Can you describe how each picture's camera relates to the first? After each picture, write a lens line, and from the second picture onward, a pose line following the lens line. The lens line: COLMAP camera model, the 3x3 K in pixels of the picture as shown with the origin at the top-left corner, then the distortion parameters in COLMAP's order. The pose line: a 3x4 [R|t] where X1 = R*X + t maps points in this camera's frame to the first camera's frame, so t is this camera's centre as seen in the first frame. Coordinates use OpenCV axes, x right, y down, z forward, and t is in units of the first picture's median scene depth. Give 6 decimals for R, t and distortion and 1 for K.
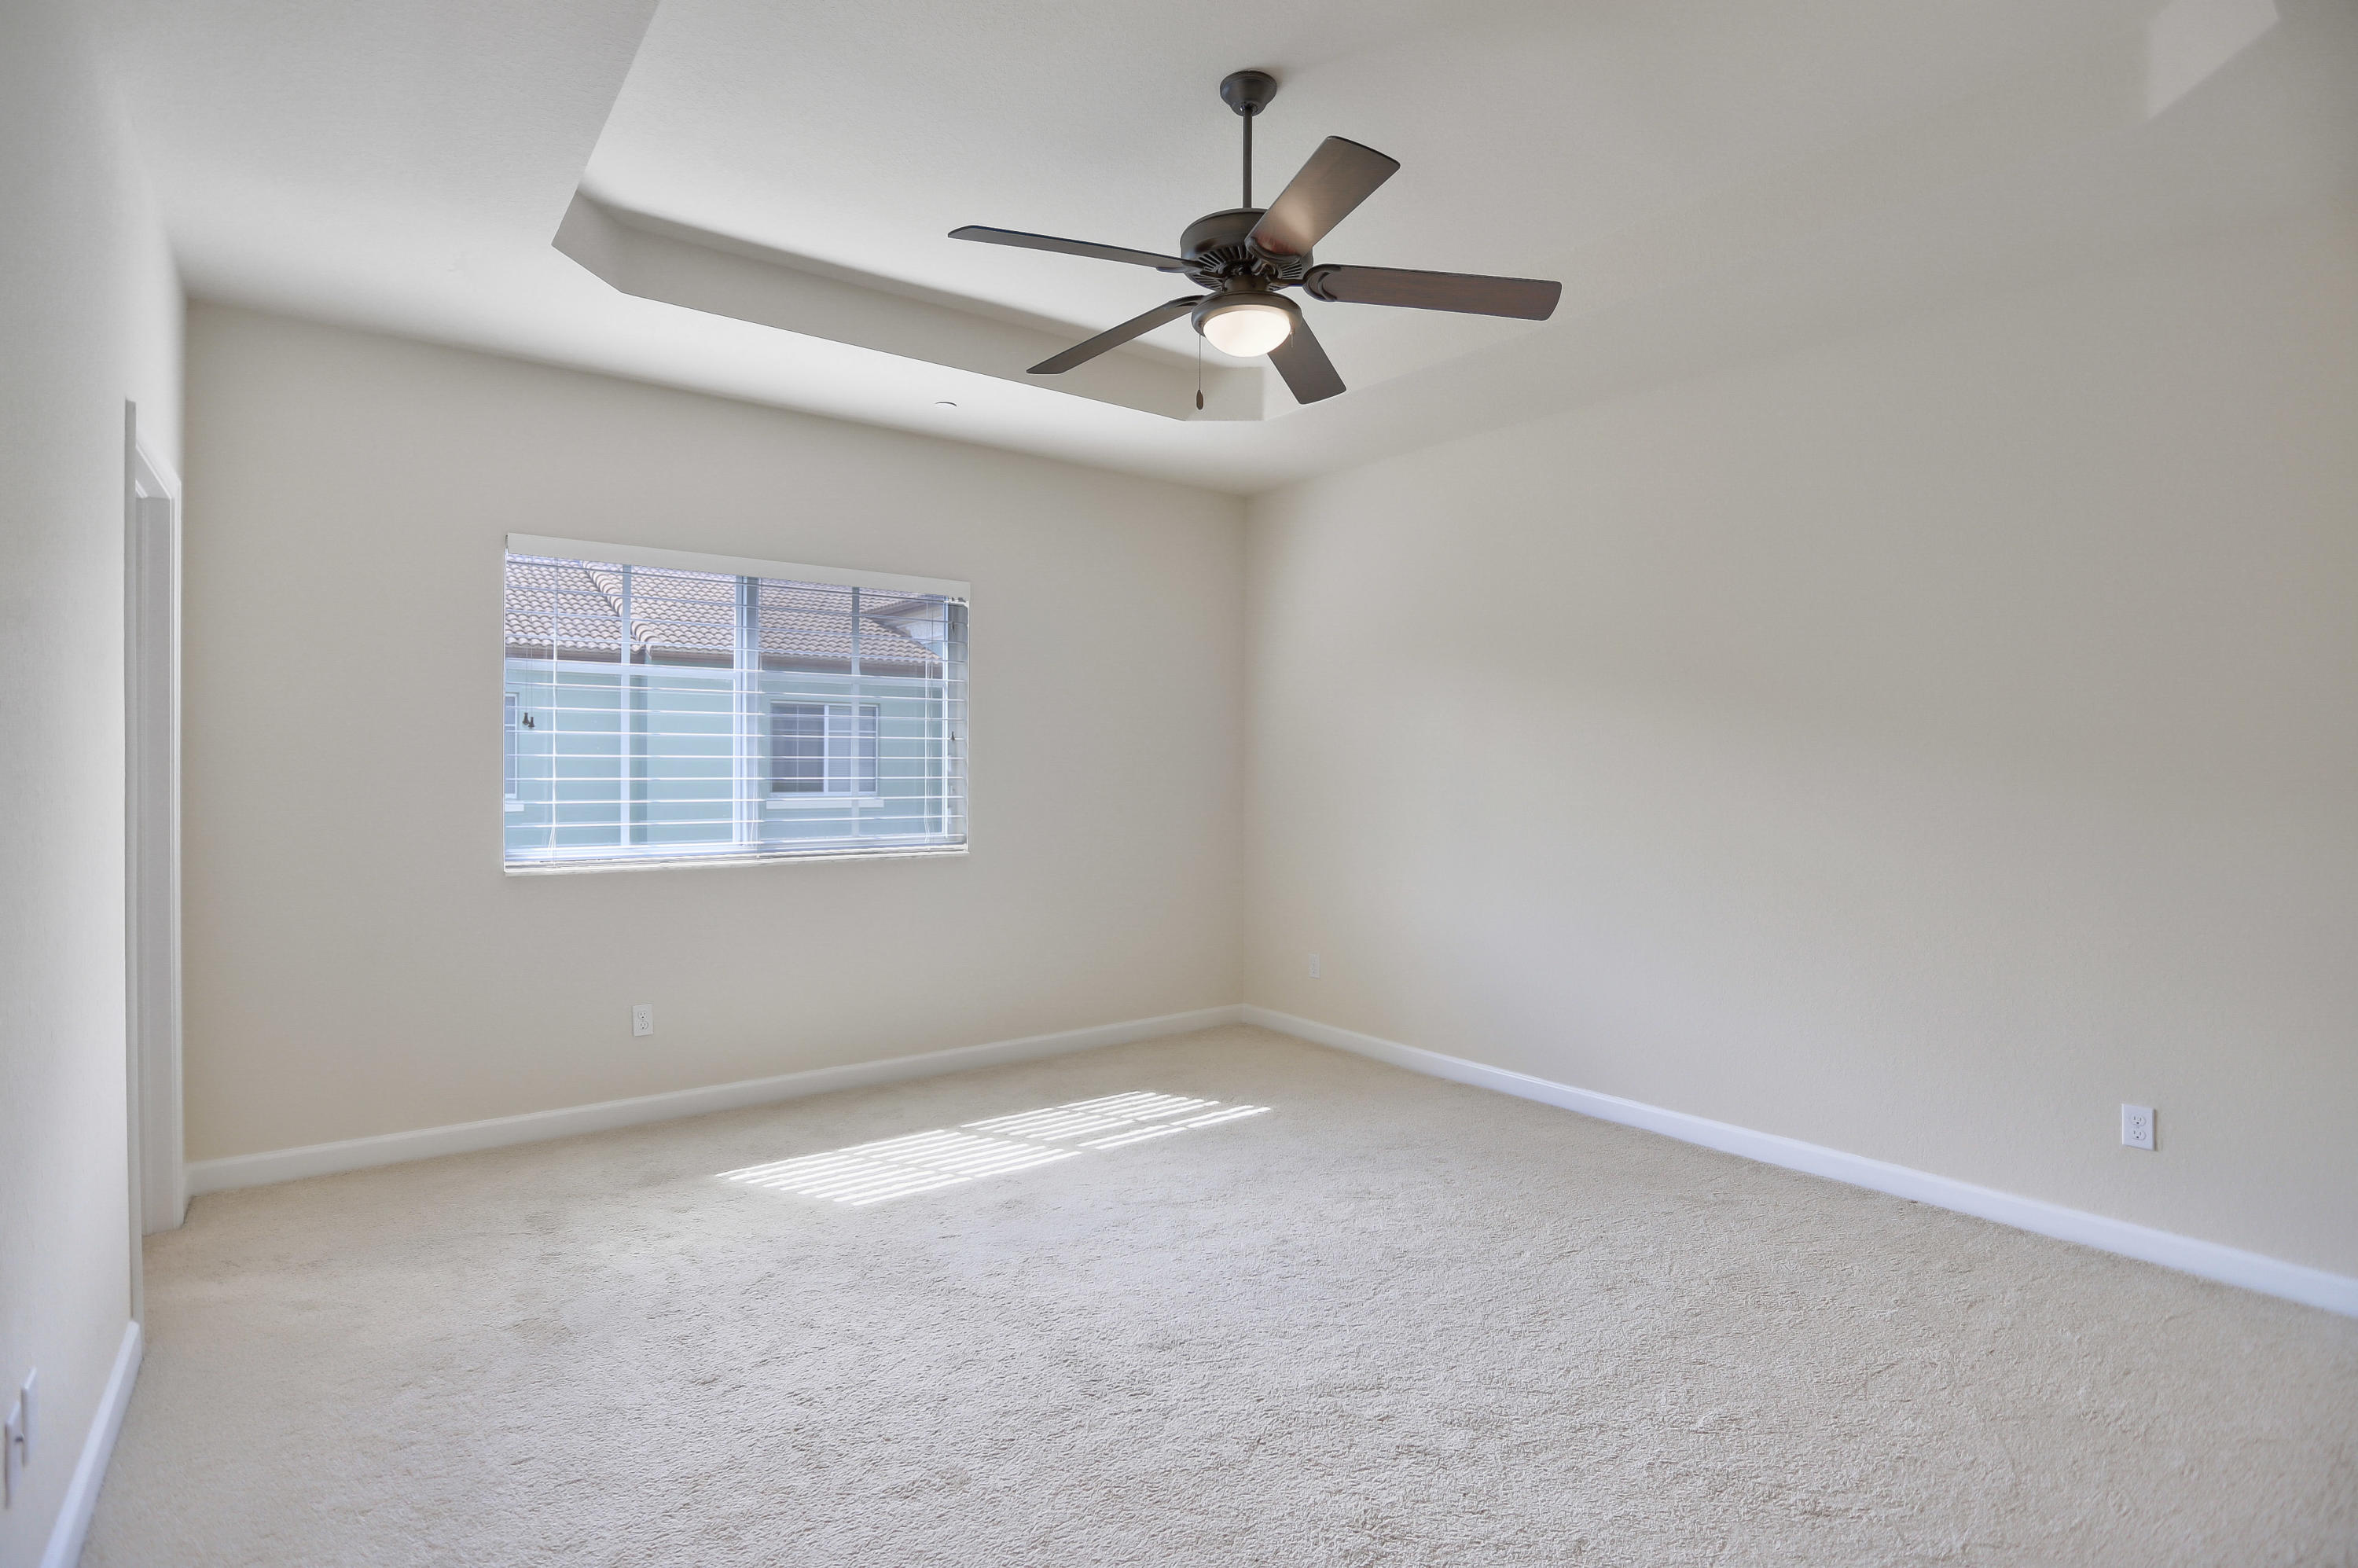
lens RADIAL K [[1131.7, 0, 1195.6], [0, 1131.7, 778.4], [0, 0, 1]] dist [-0.030810, 0.007311]
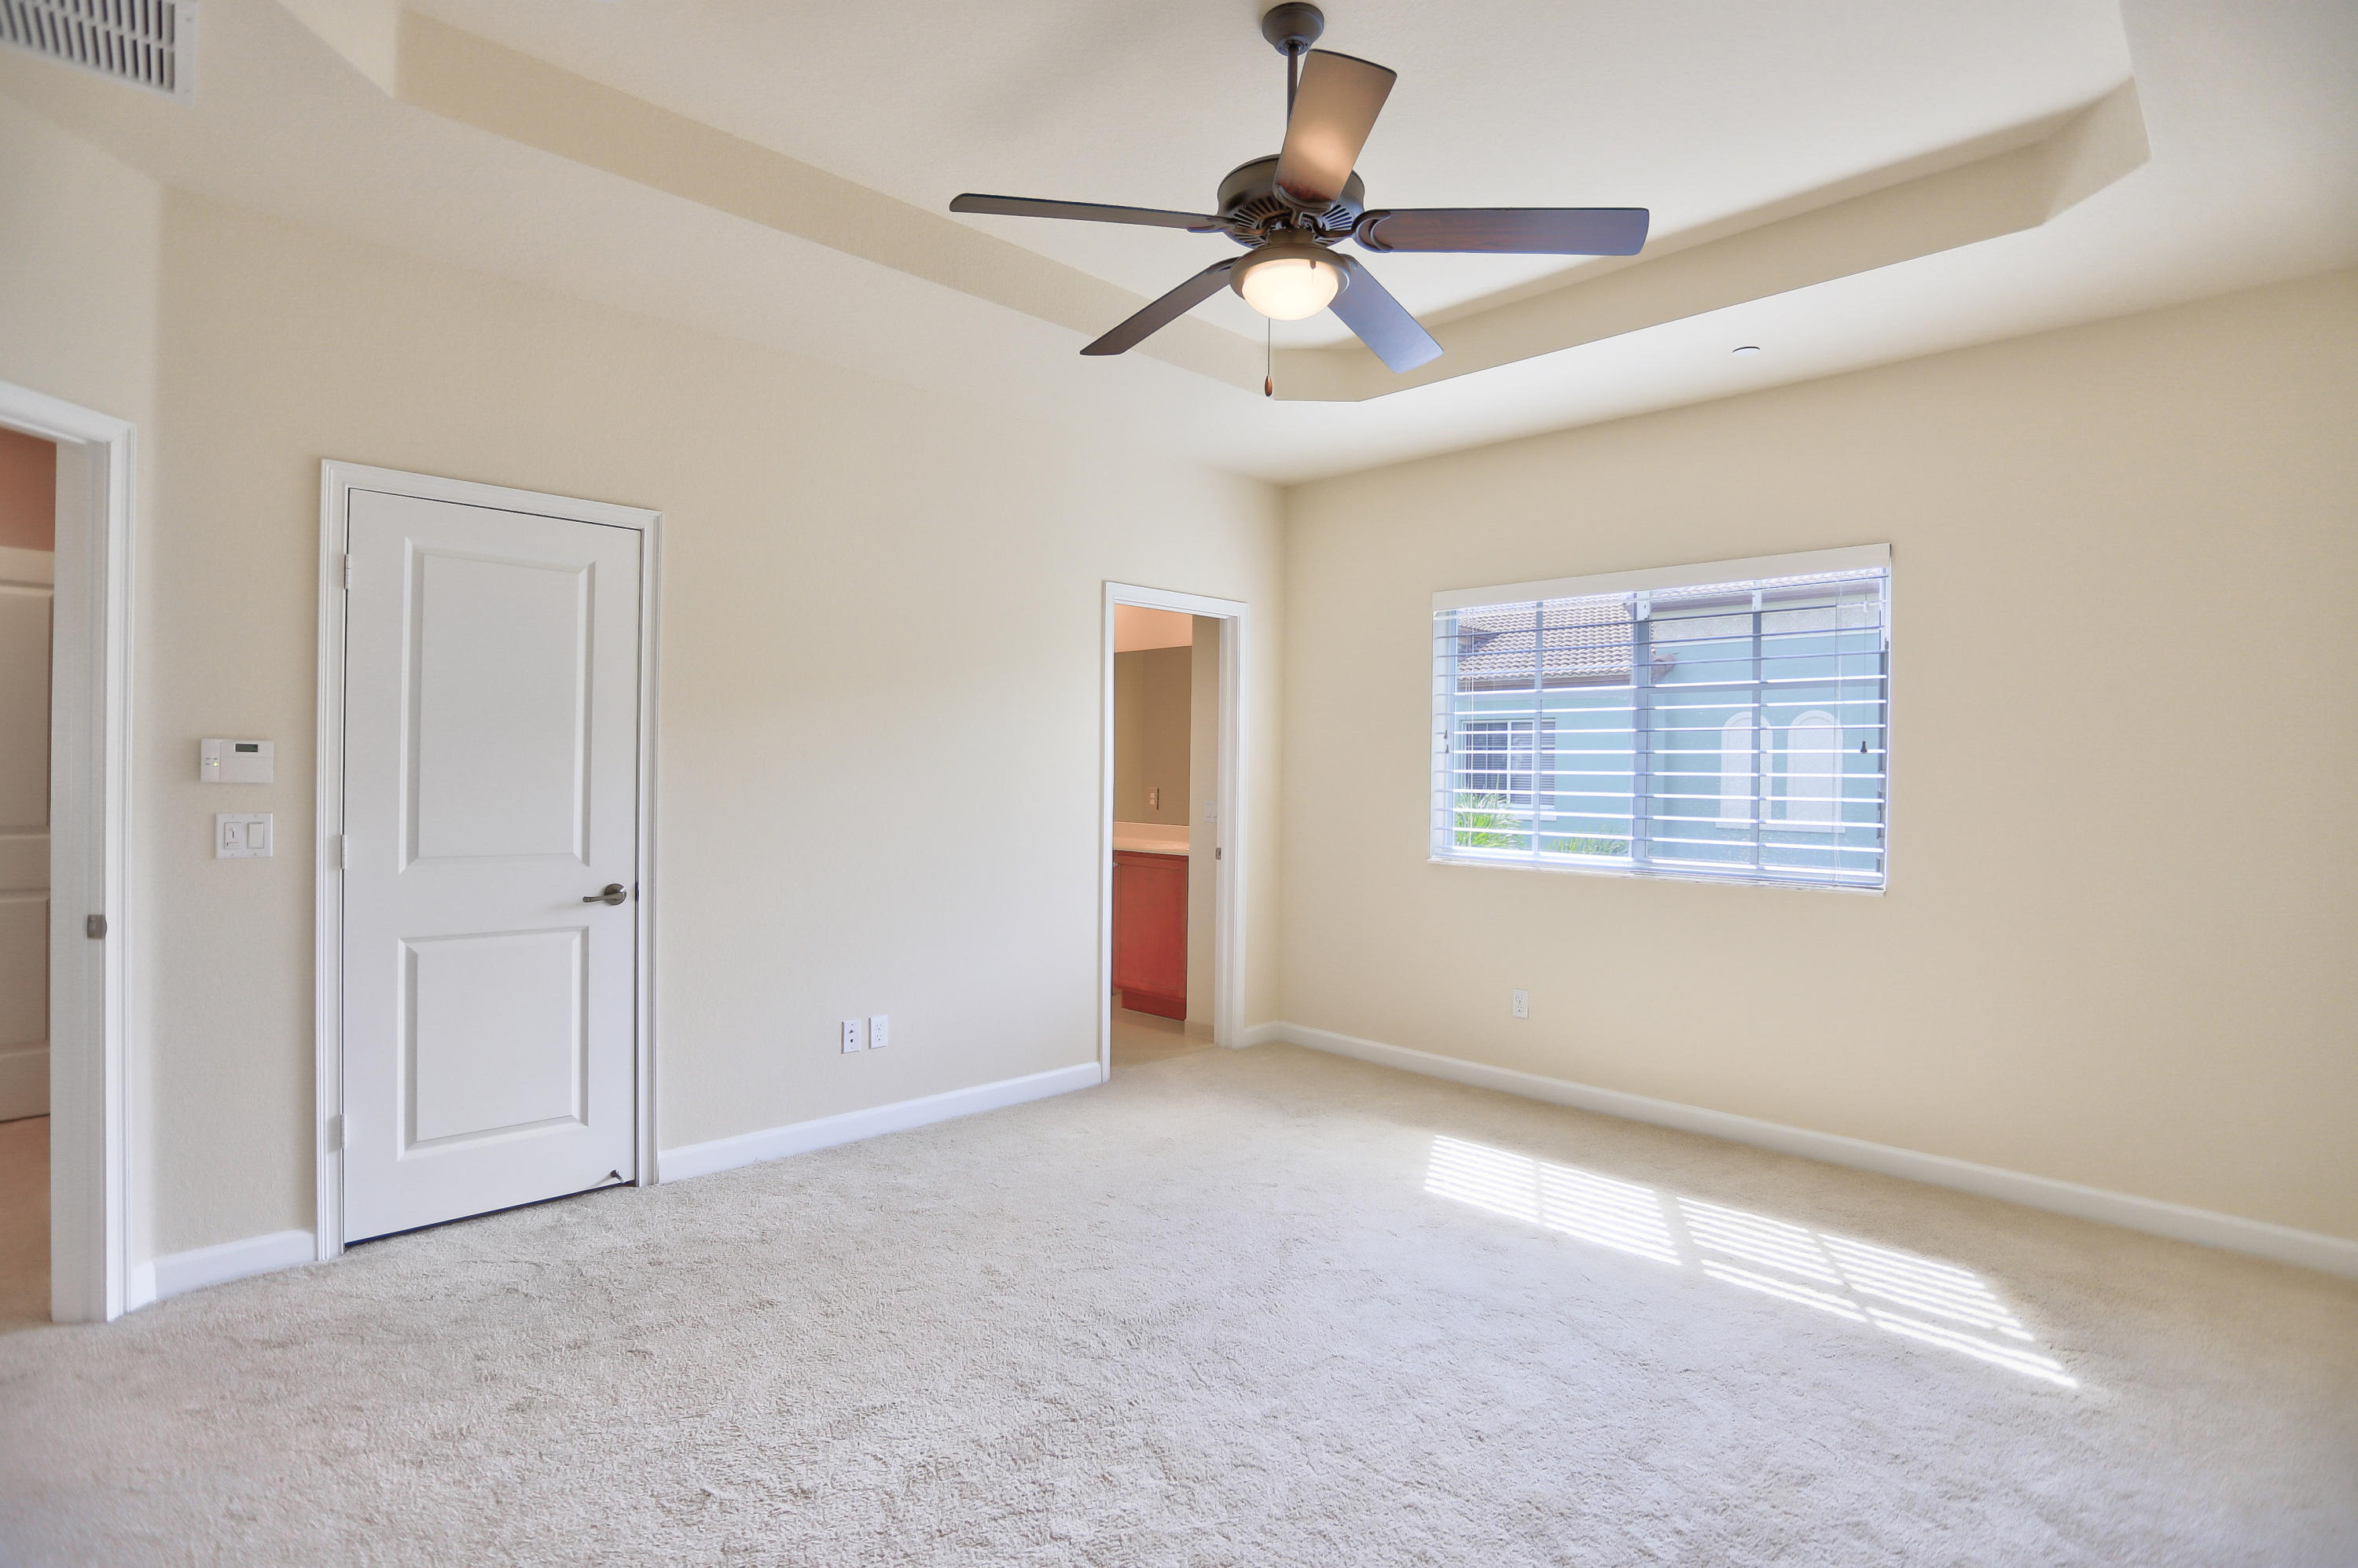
lens RADIAL K [[1131.7, 0, 1196.8], [0, 1131.7, 780.7], [0, 0, 1]] dist [-0.030810, 0.007311]
pose [[0.131006, -0.004825, -0.991370, 0.628077], [-0.018546, 0.999801, -0.007317, 0.002616], [0.991208, 0.019344, 0.130890, 0.542437]]
